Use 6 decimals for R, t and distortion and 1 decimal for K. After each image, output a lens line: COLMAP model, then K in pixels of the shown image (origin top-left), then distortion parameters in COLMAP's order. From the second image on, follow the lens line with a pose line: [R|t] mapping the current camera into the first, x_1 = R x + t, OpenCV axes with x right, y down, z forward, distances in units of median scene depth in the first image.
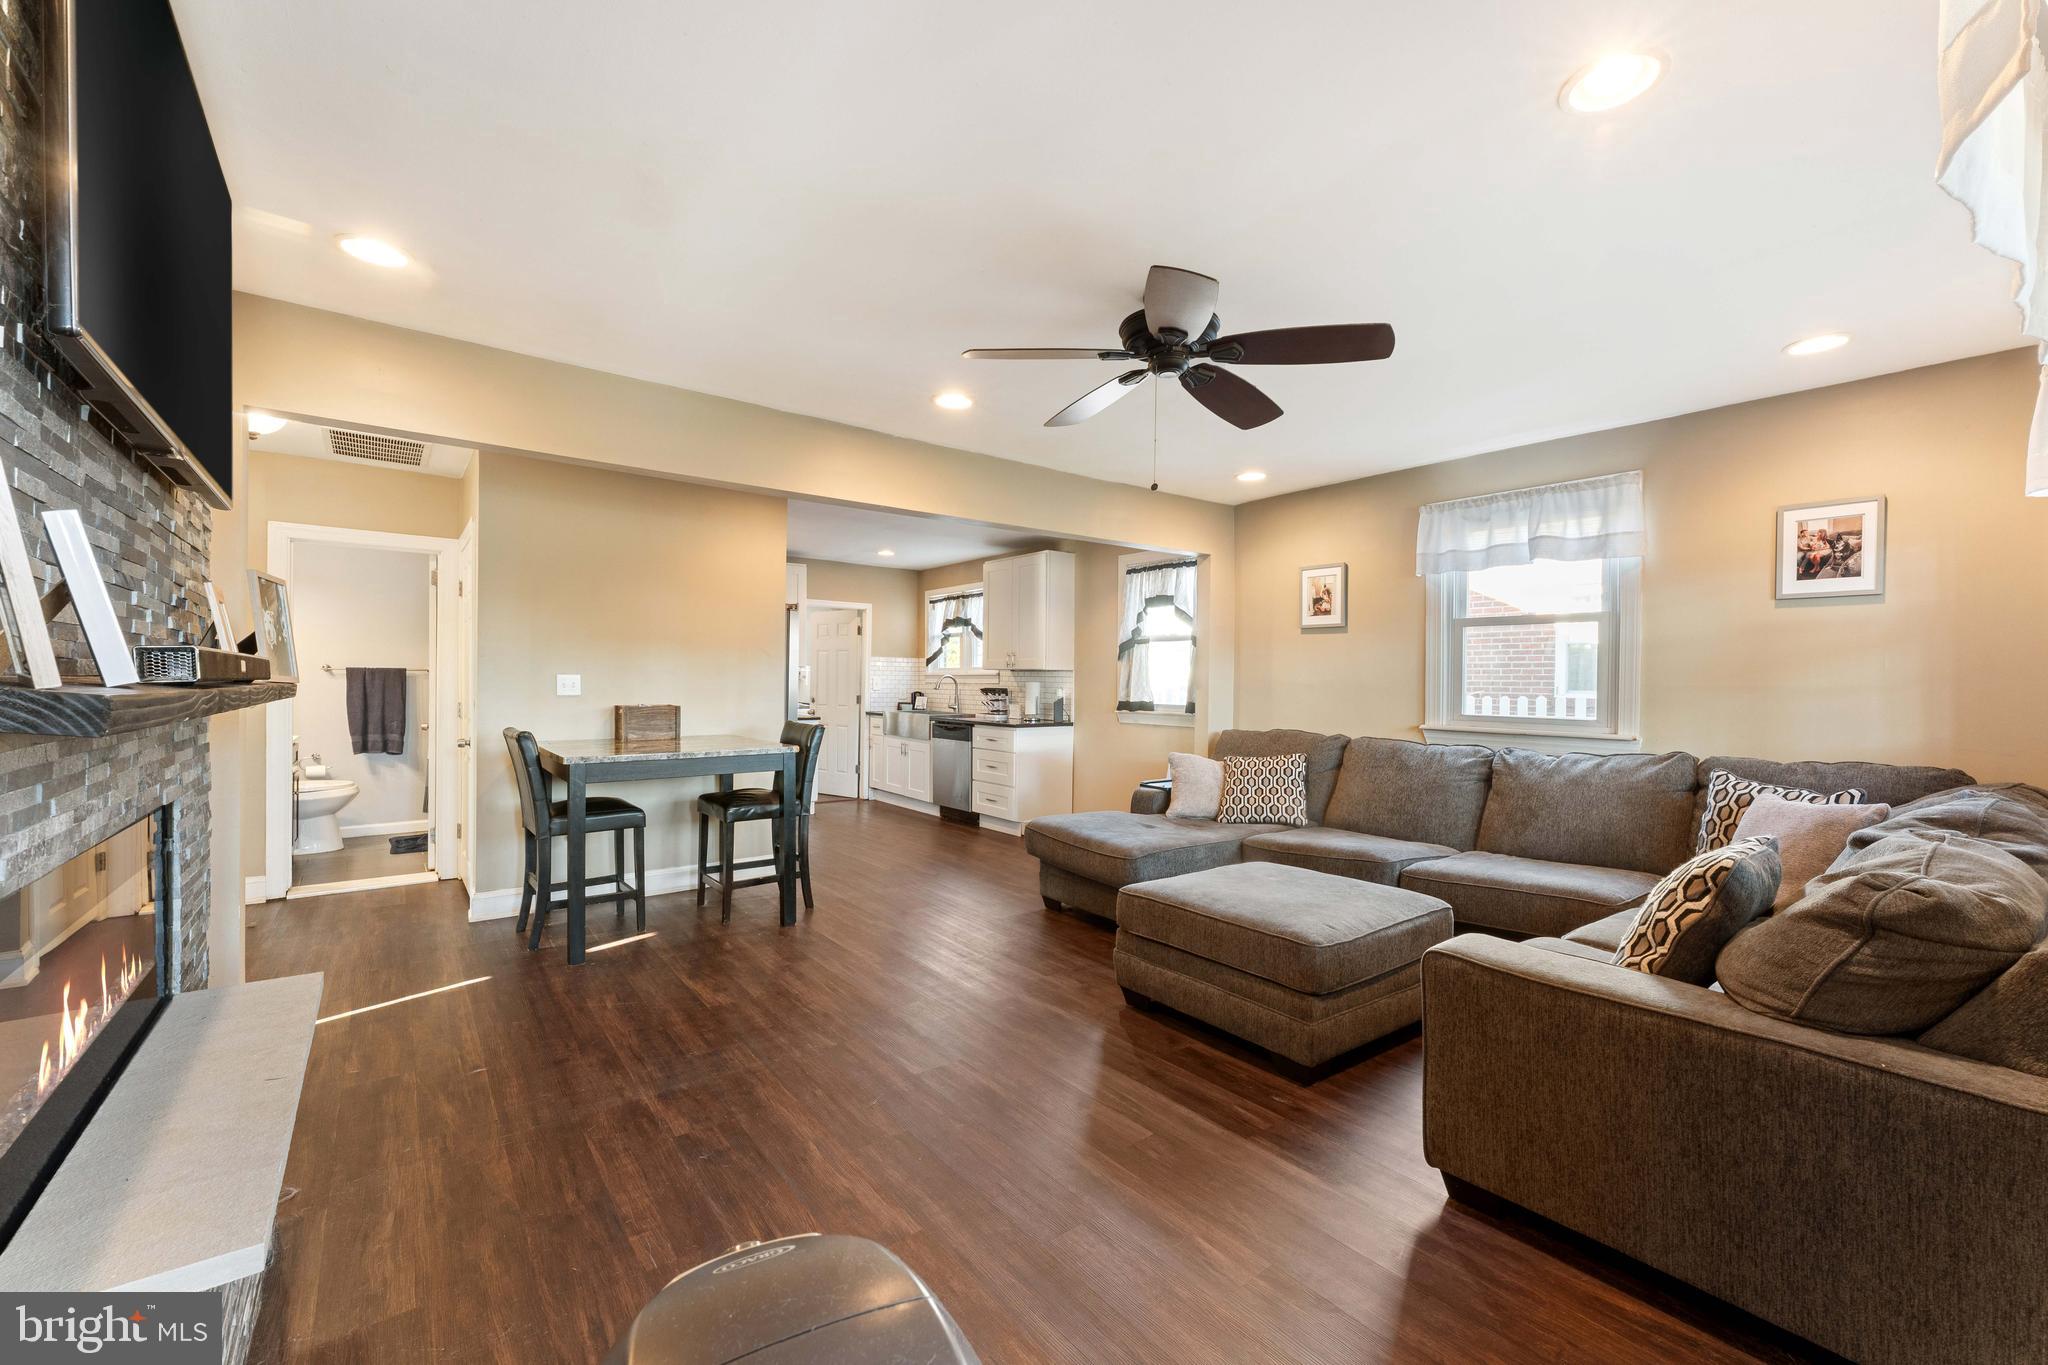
lens RADIAL K [[824.3, 0, 1027.1], [0, 824.3, 688.0], [0, 0, 1]] dist [-0.002974, -0.000466]
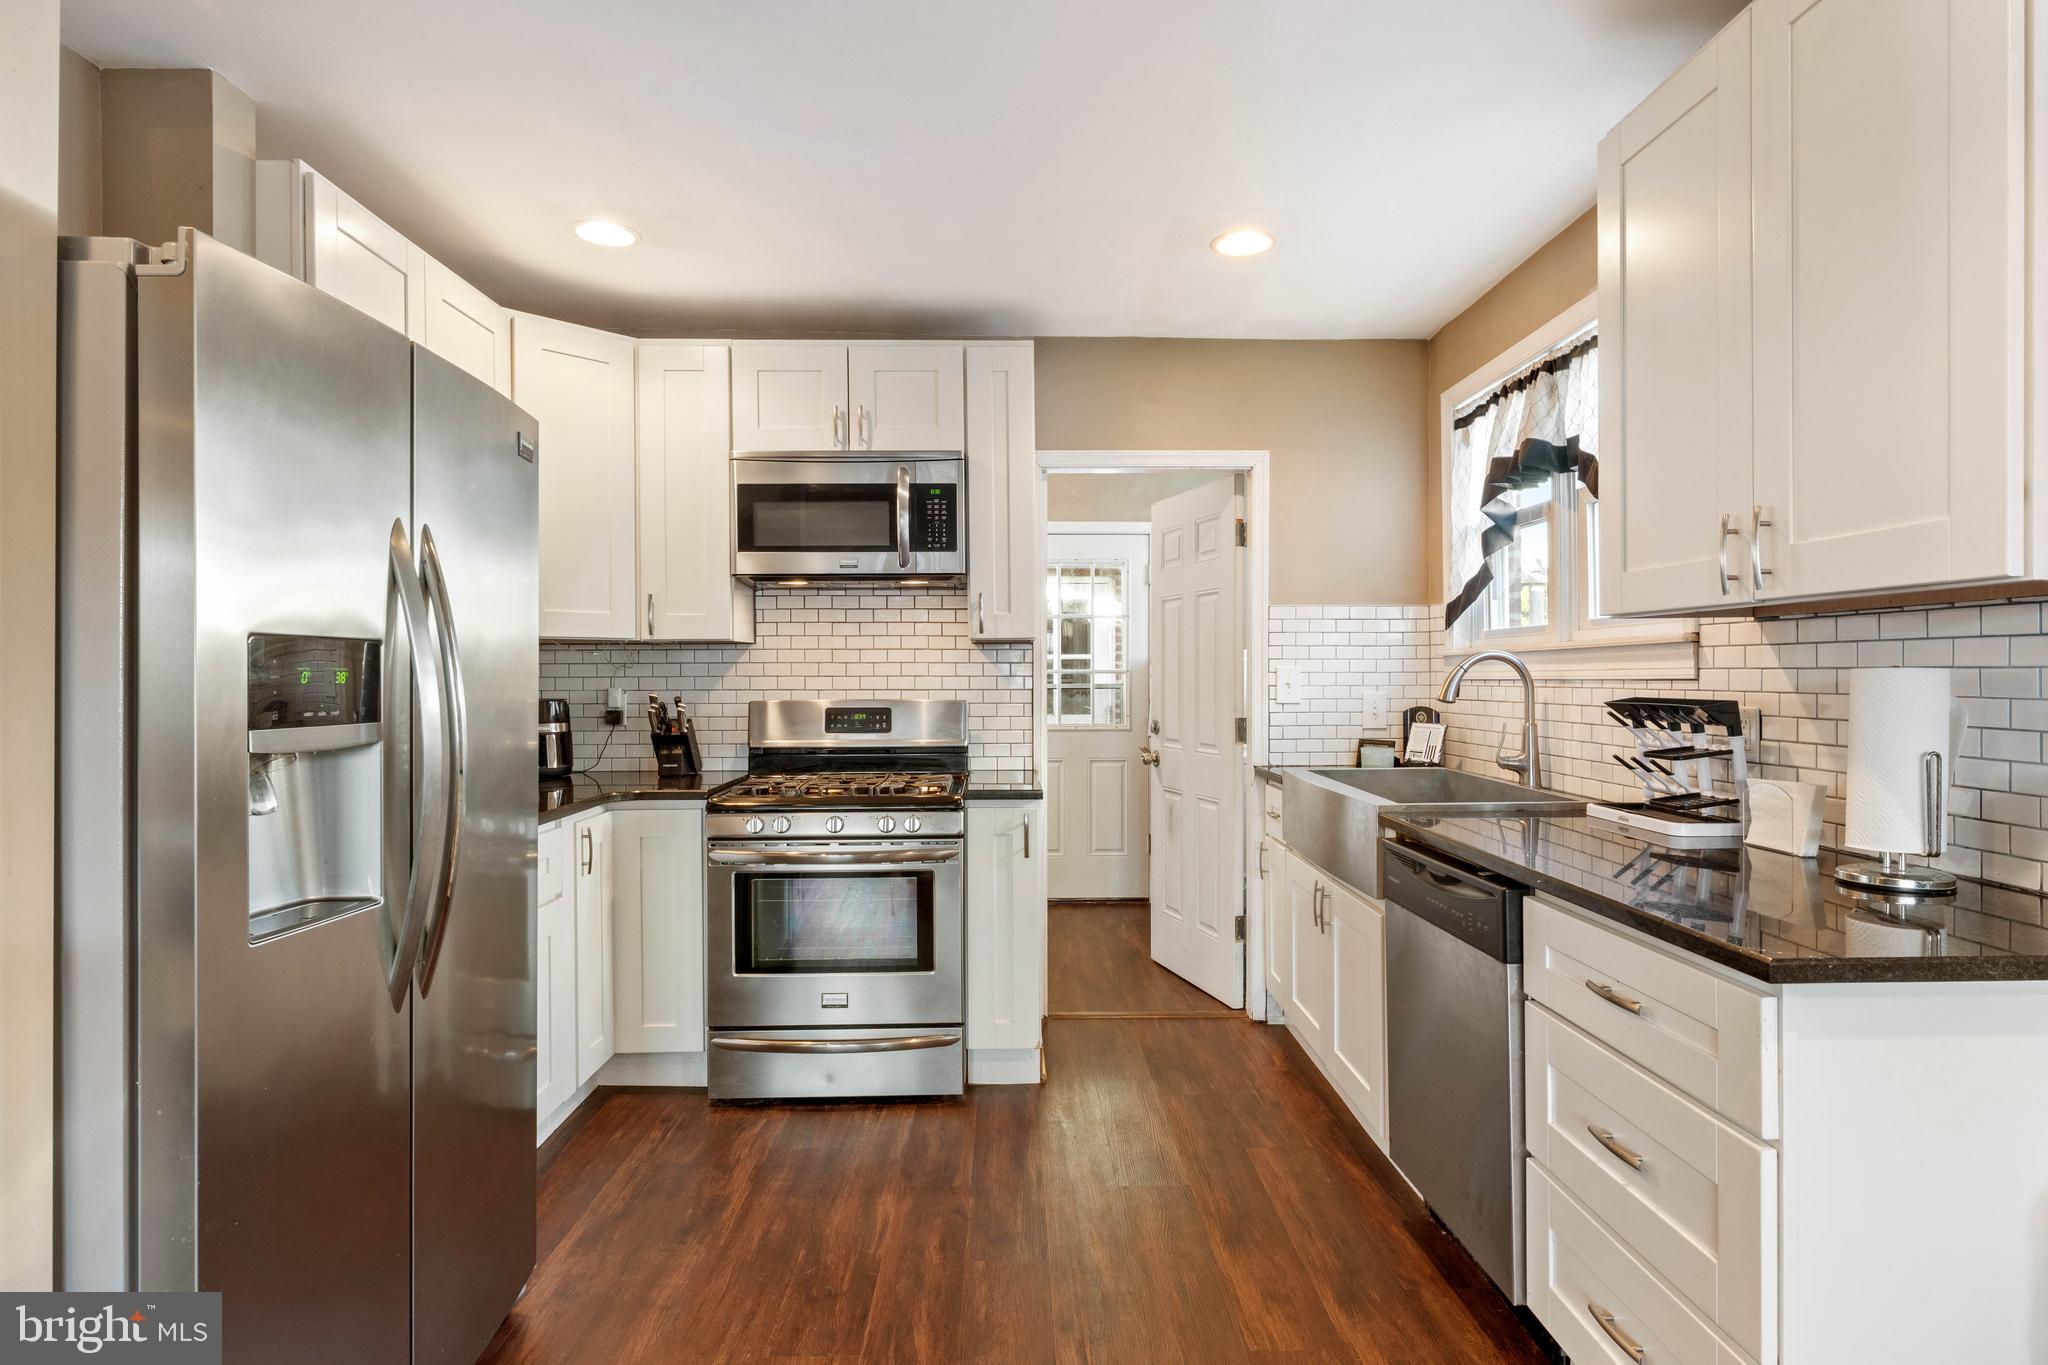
lens RADIAL K [[1065.8, 0, 1021.9], [0, 1065.8, 685.4], [0, 0, 1]] dist [0.003776, -0.000271]
pose [[0.796503, -0.011486, -0.604525, -0.003815], [0.010233, 0.999932, -0.005517, -0.003610], [0.604547, -0.001791, 0.796567, 0.593078]]
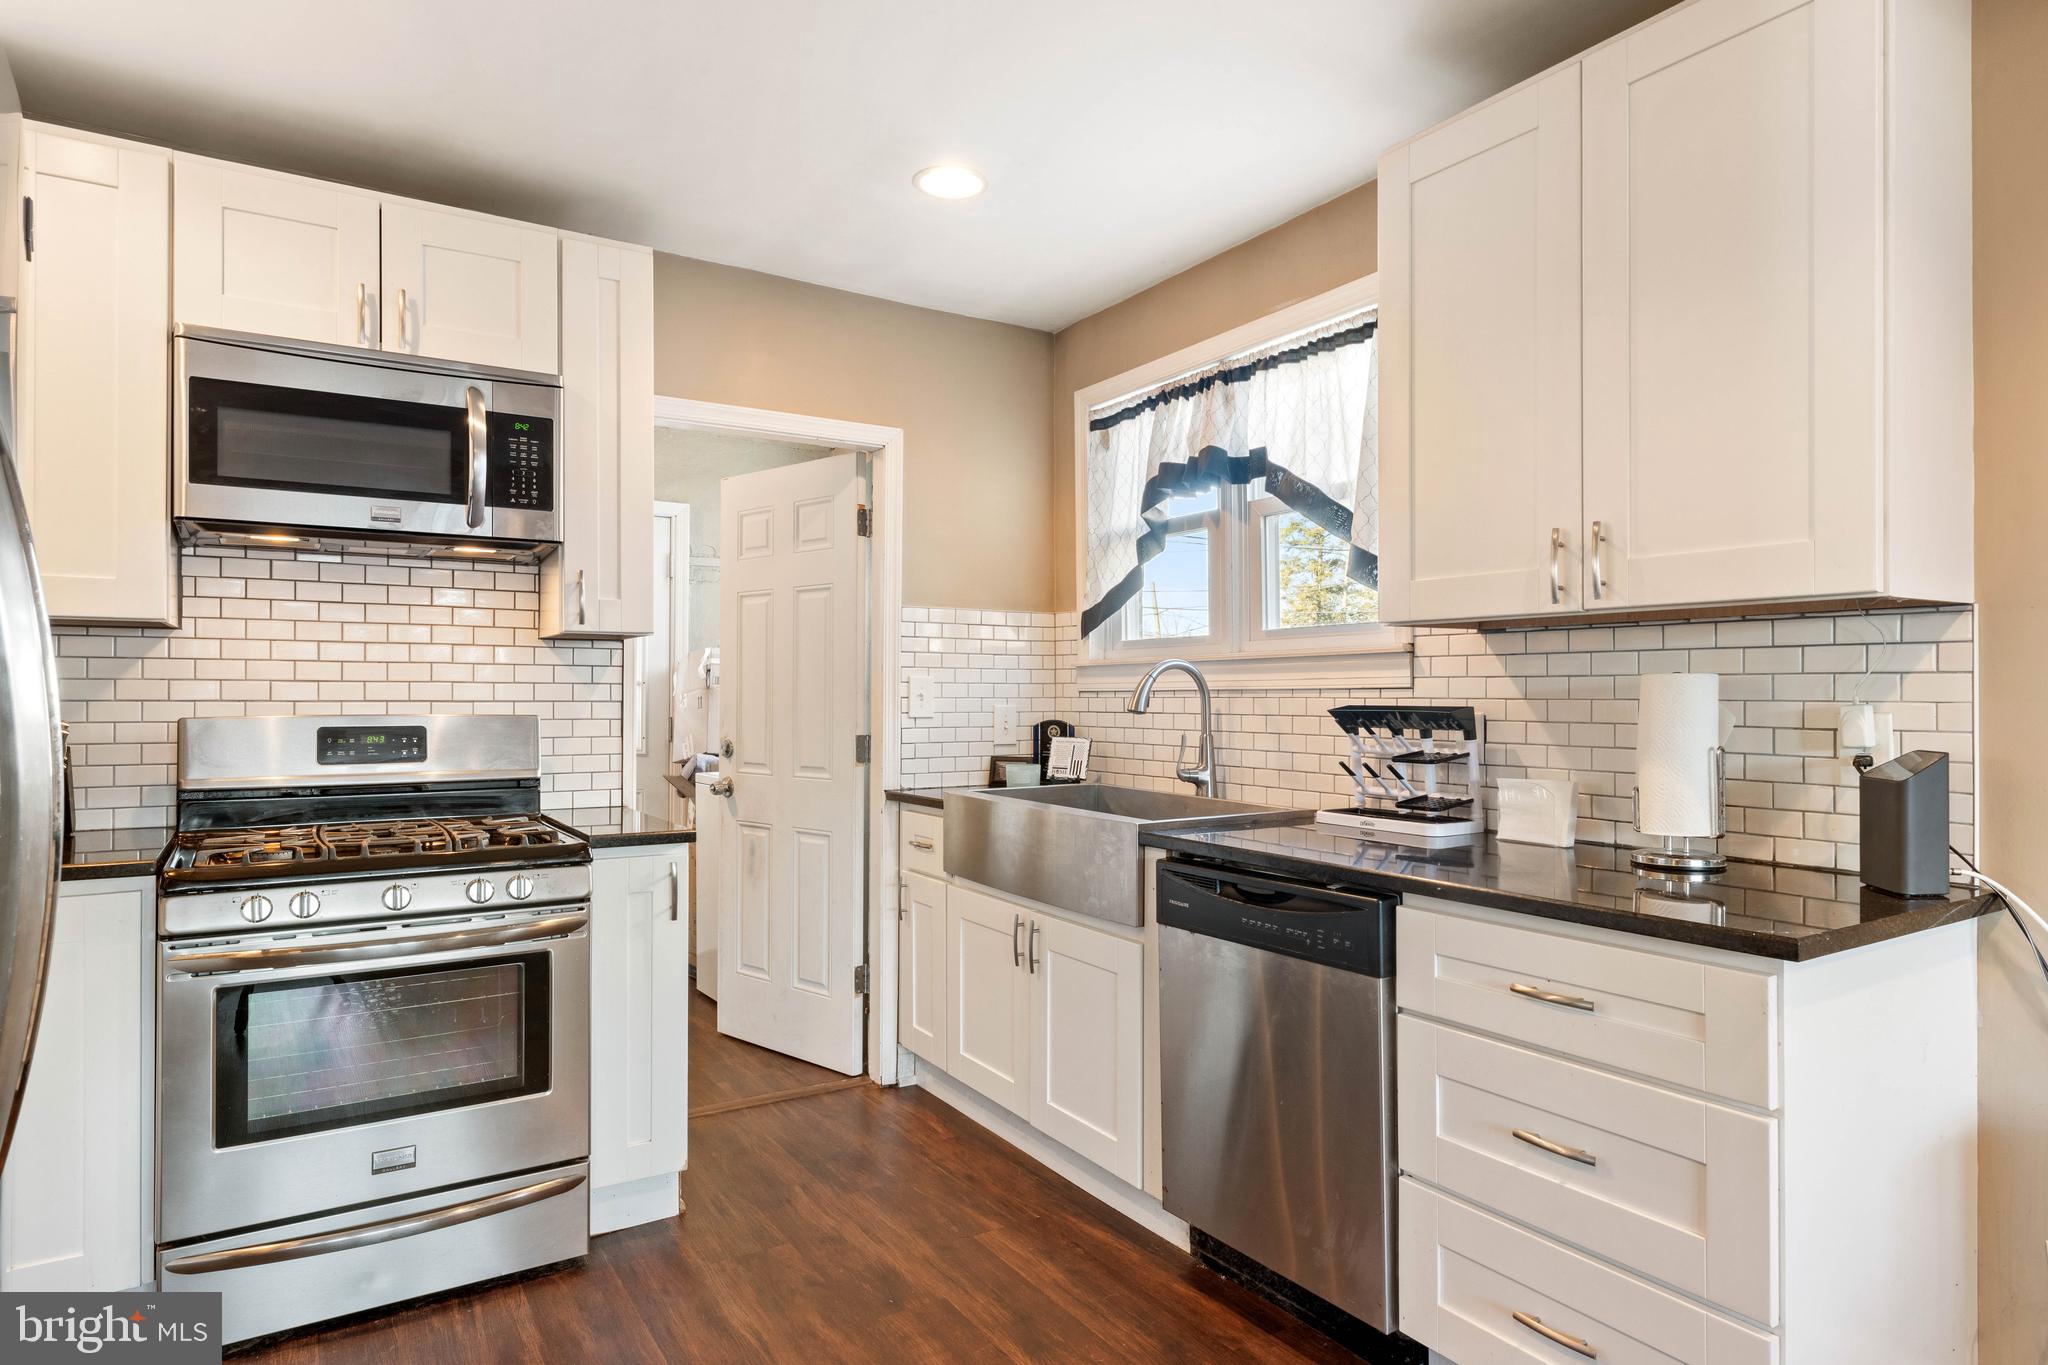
lens RADIAL K [[1169.4, 0, 1018.5], [0, 1169.4, 690.1], [0, 0, 1]] dist [0.000687, 0.000183]
pose [[0.994717, -0.012989, -0.101826, -0.105697], [0.011589, 0.999830, -0.014326, -0.000958], [0.101994, 0.013070, 0.994699, 0.590267]]
